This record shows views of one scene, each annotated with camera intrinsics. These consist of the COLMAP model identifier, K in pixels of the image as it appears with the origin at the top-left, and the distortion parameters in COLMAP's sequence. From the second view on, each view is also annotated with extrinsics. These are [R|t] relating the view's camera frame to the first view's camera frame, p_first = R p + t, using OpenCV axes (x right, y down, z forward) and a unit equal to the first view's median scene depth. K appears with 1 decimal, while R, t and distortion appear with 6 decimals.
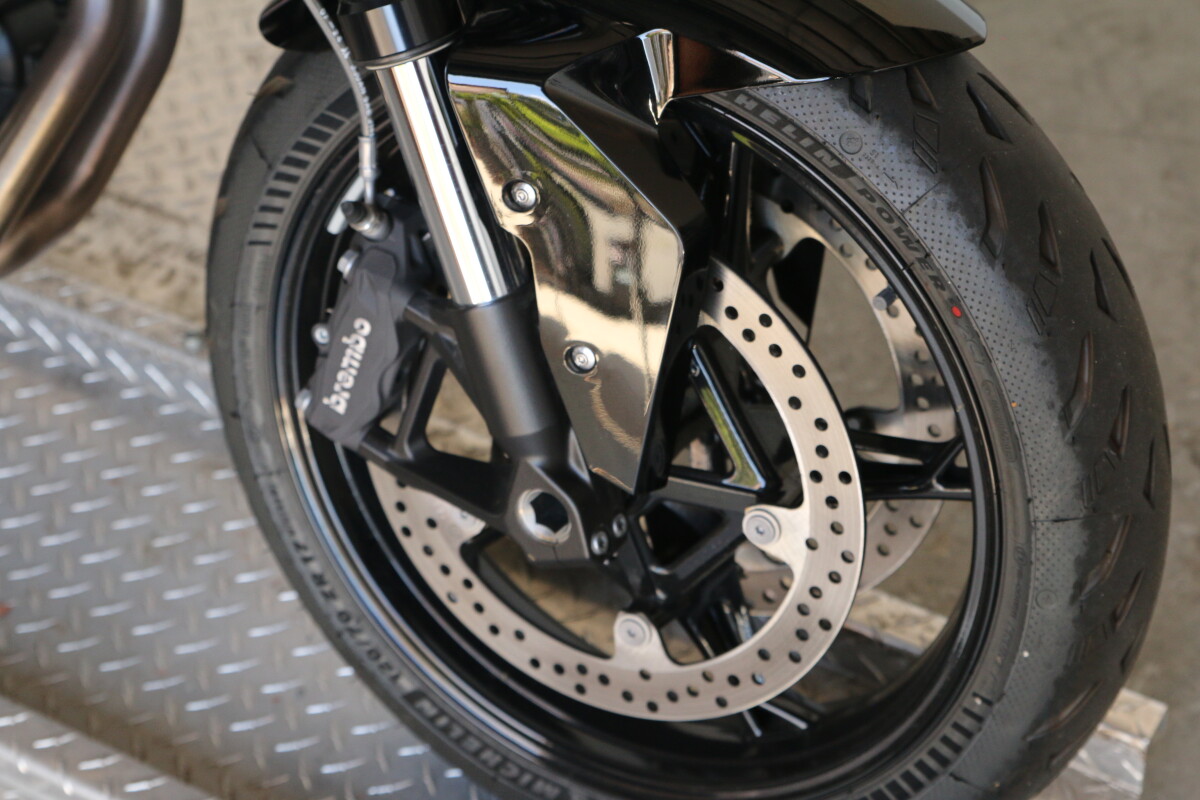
lens RADIAL K [[2673.6, 0, 600.0], [0, 2673.6, 400.0], [0, 0, 1]] dist [0.044827, -0.040509]
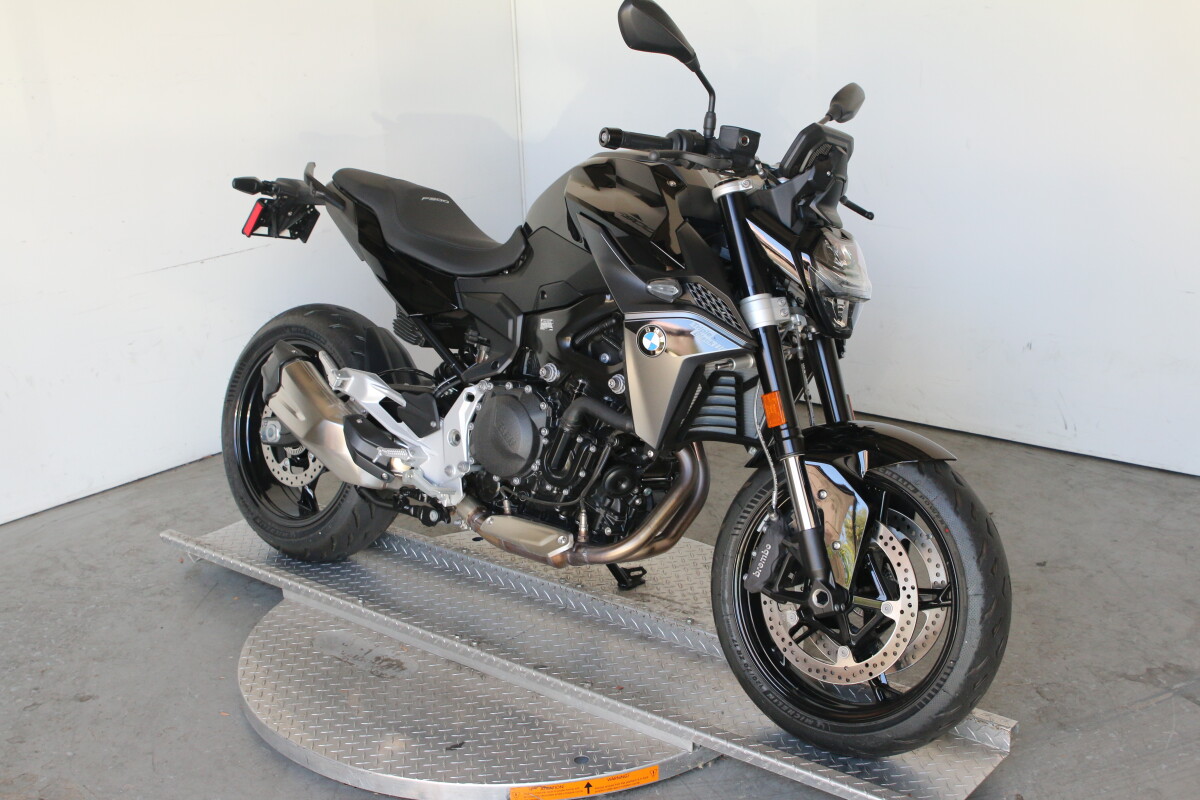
lens RADIAL K [[1544.1, 0, 600.0], [0, 1544.1, 400.0], [0, 0, 1]] dist [-0.053268, -0.009682]
pose [[0.988060, 0.072514, -0.135939, -0.048924], [-0.126404, 0.885991, -0.446140, 0.709675], [0.088090, 0.457997, 0.884579, -0.822047]]
